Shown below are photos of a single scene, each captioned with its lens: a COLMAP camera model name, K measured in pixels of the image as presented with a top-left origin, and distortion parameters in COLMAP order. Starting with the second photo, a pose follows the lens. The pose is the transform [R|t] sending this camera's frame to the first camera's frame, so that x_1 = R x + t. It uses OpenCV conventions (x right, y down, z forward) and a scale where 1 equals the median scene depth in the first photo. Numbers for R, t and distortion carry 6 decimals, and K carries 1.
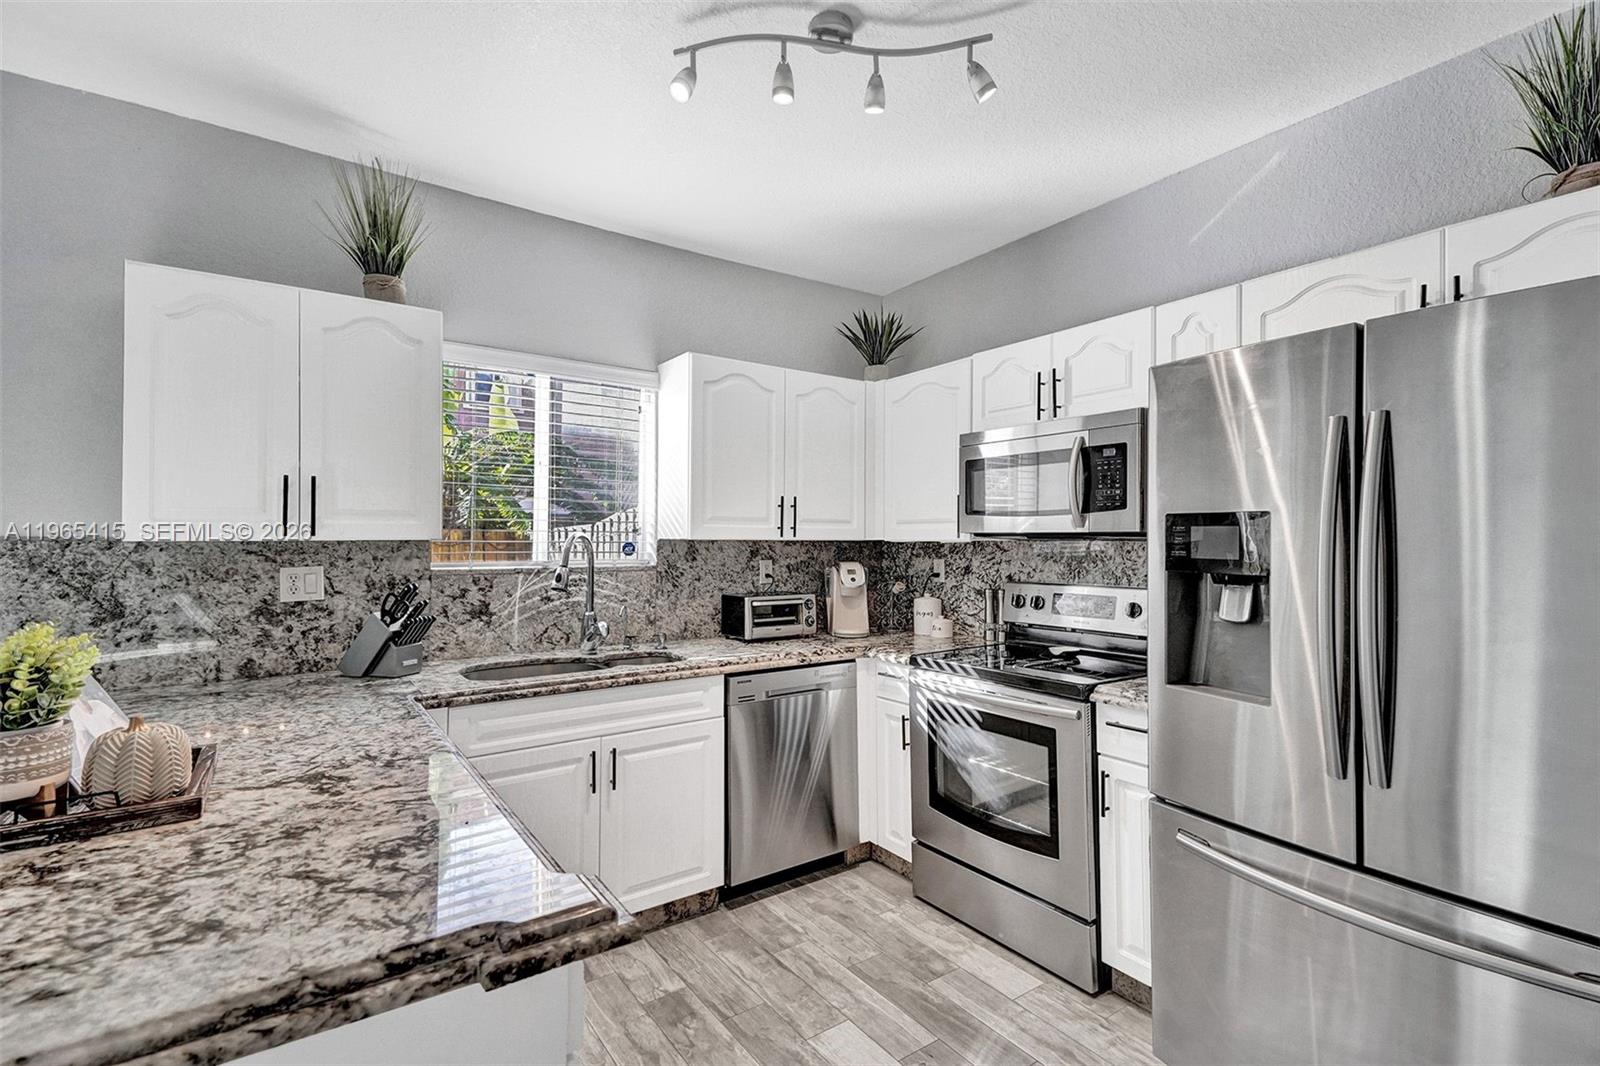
lens RADIAL K [[741.6, 0, 804.9], [0, 741.6, 535.7], [0, 0, 1]] dist [0.050023, -0.017730]
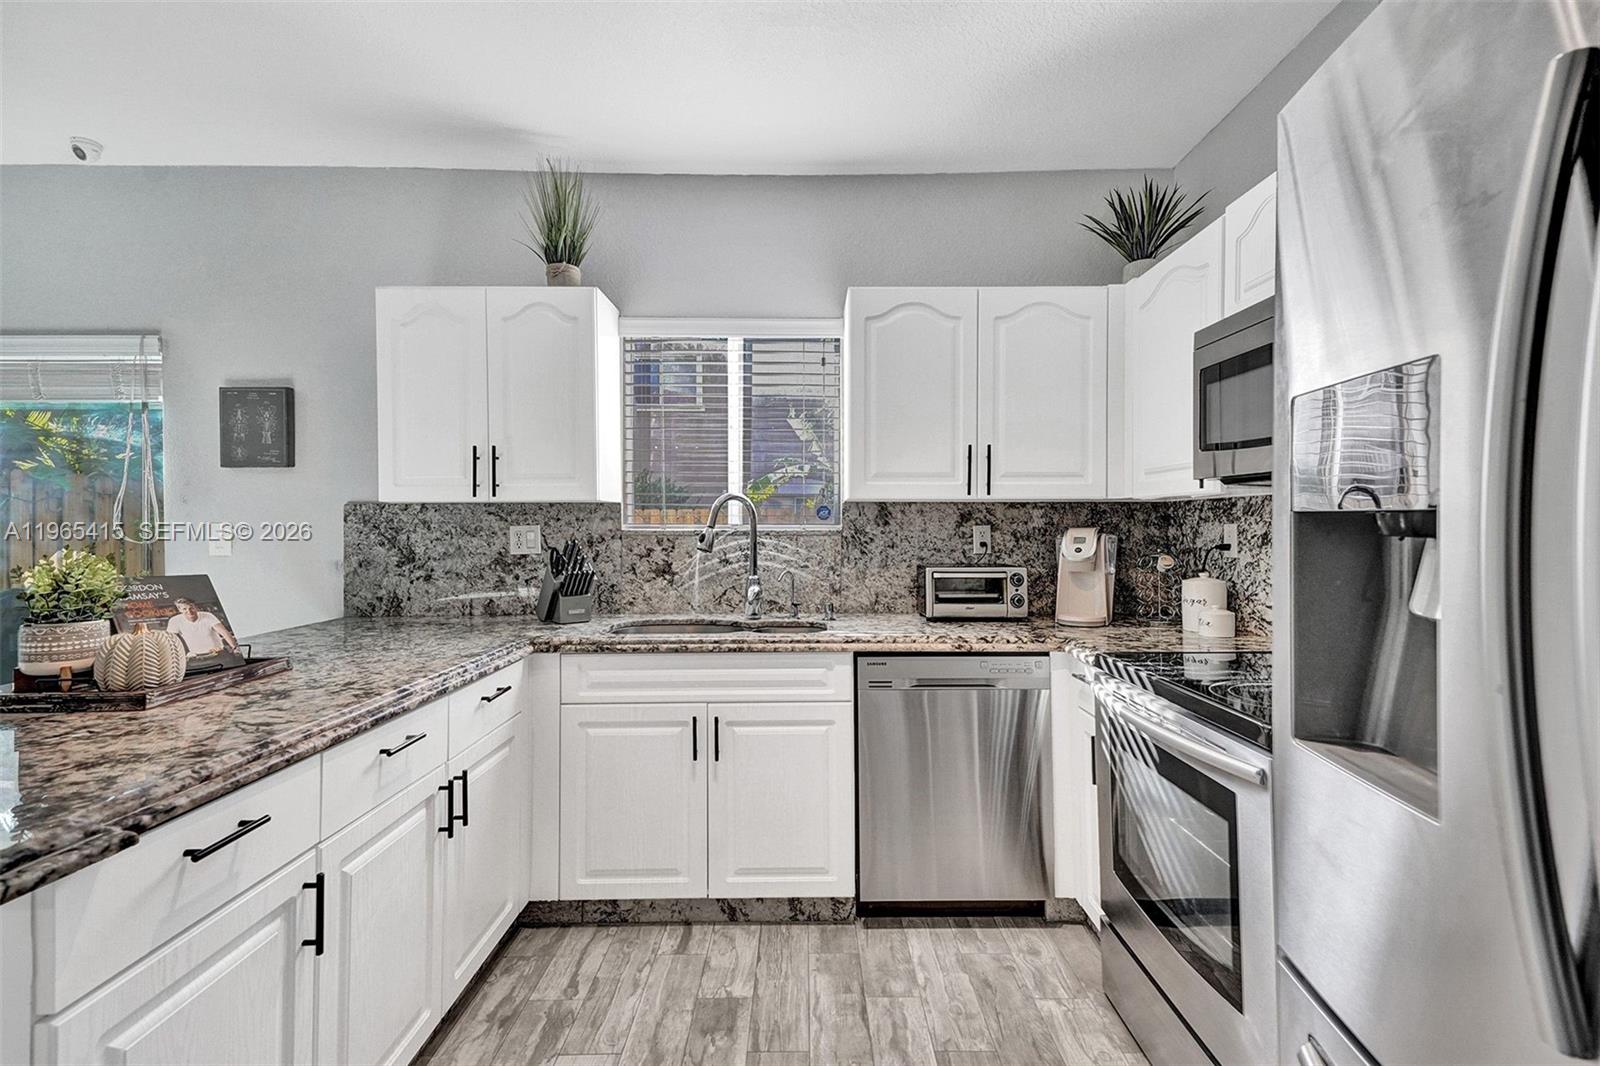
lens RADIAL K [[738.2, 0, 810.7], [0, 738.2, 526.0], [0, 0, 1]] dist [0.035327, -0.000486]
pose [[0.820352, -0.002058, -0.571855, 0.348438], [0.007036, 0.999954, 0.006495, 0.035184], [0.571815, -0.009351, 0.820329, 0.280673]]
